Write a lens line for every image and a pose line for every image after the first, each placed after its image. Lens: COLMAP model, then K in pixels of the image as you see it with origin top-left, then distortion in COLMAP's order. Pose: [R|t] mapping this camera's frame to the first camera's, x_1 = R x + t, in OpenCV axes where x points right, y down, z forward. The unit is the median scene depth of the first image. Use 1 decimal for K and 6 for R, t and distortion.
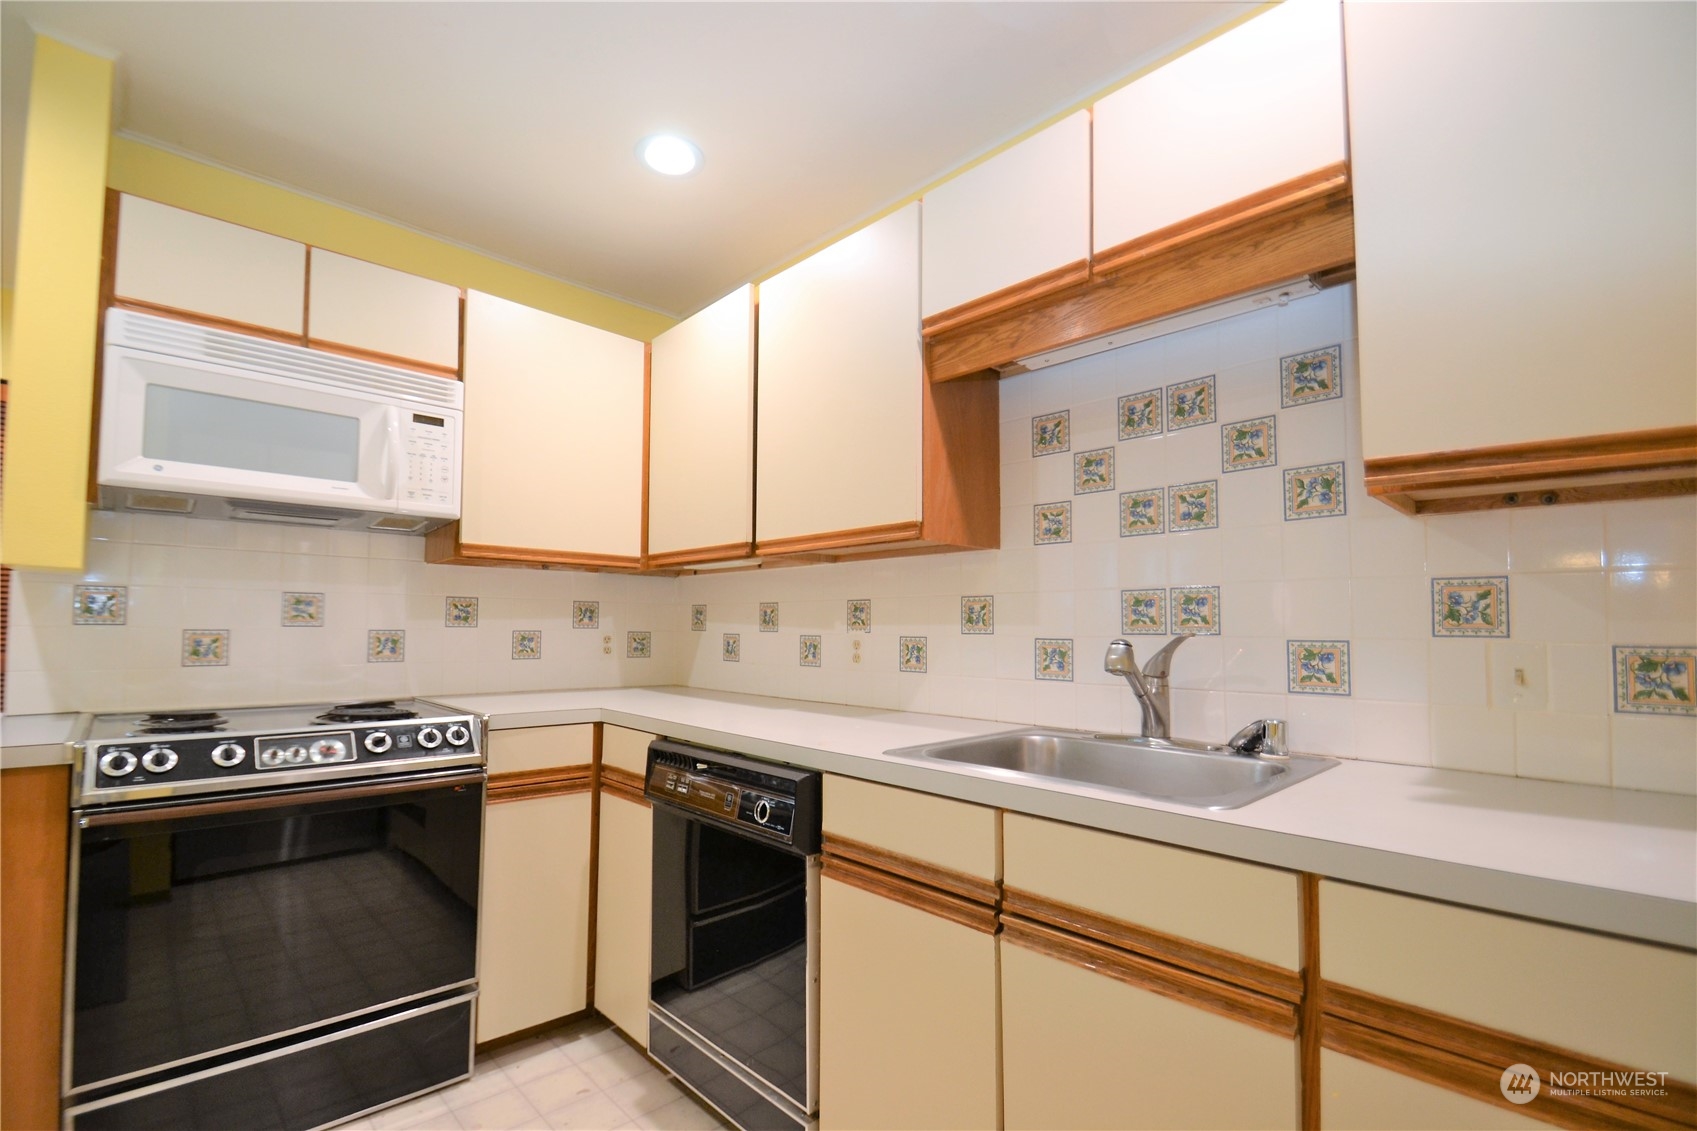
lens RADIAL K [[793.0, 0, 840.7], [0, 793.0, 587.3], [0, 0, 1]] dist [0.022237, 0.000059]
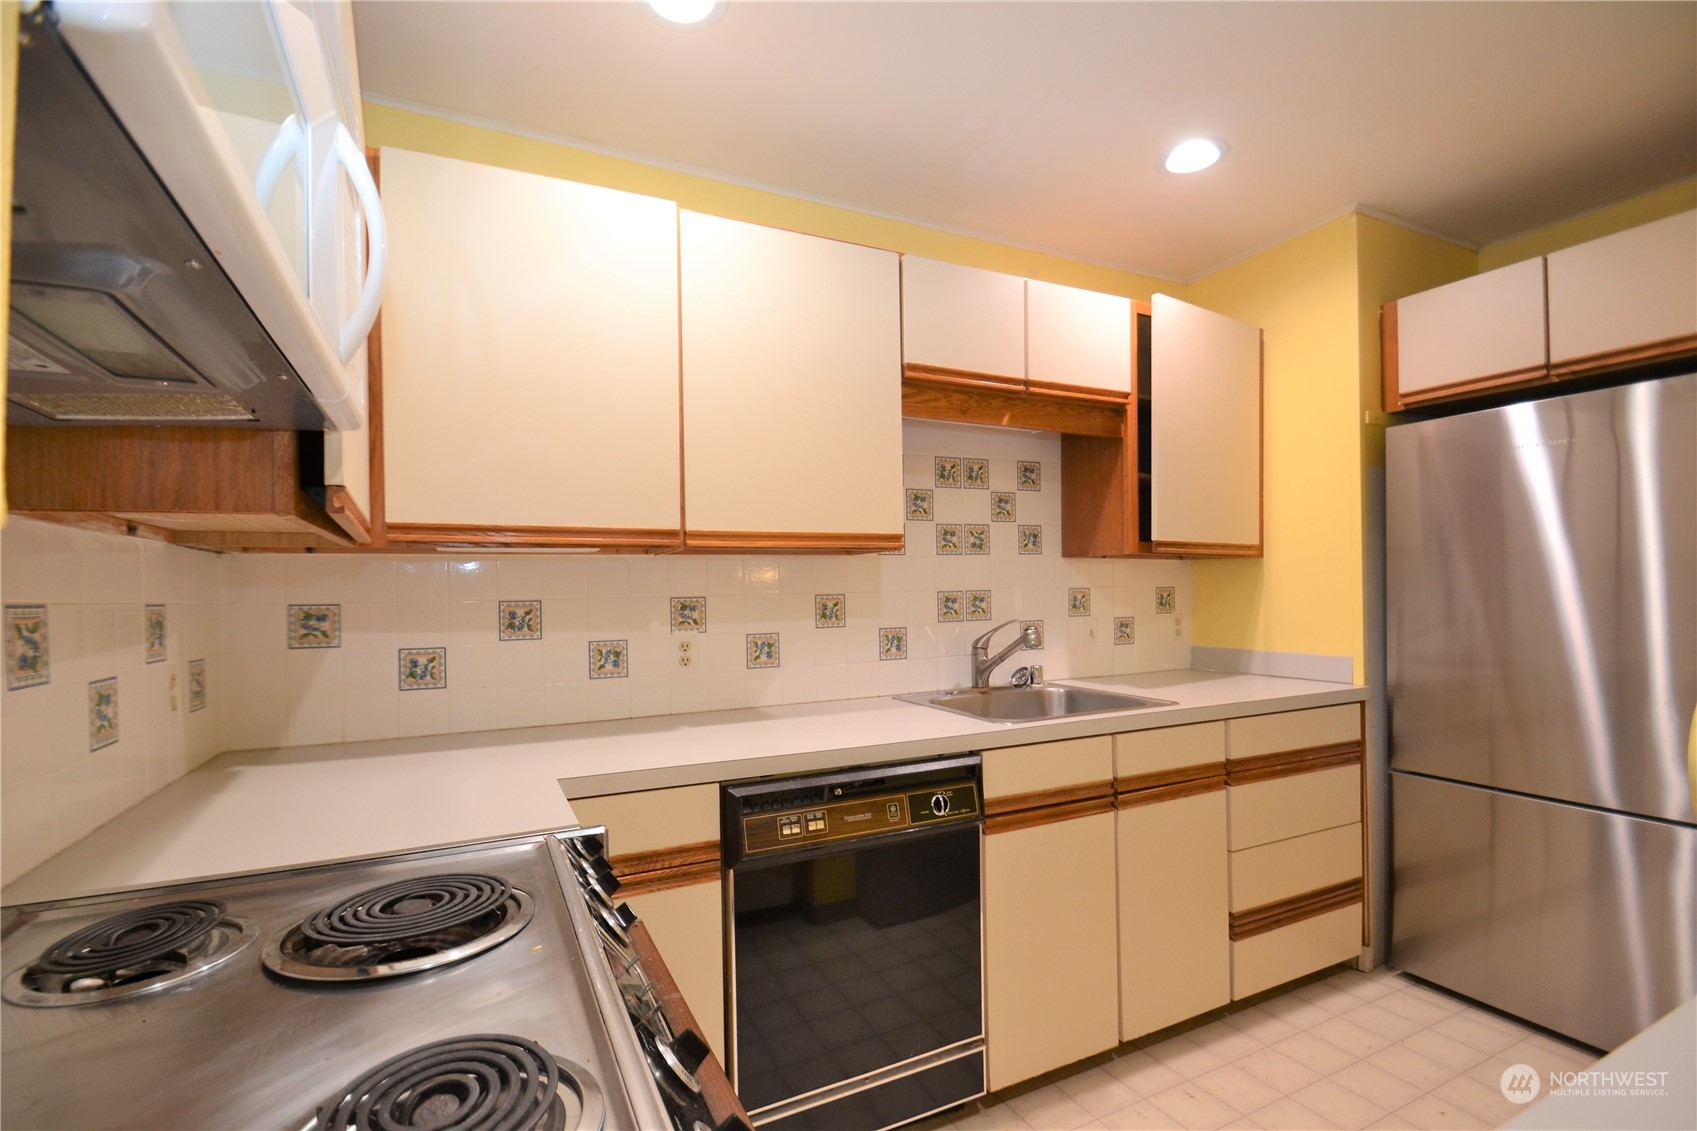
lens RADIAL K [[793.0, 0, 840.7], [0, 793.0, 587.3], [0, 0, 1]] dist [0.022237, 0.000059]
pose [[0.264779, -0.011898, 0.964236, -1.035028], [-0.036935, 0.999065, 0.022470, -0.028764], [-0.963601, -0.041564, 0.264092, 0.755429]]
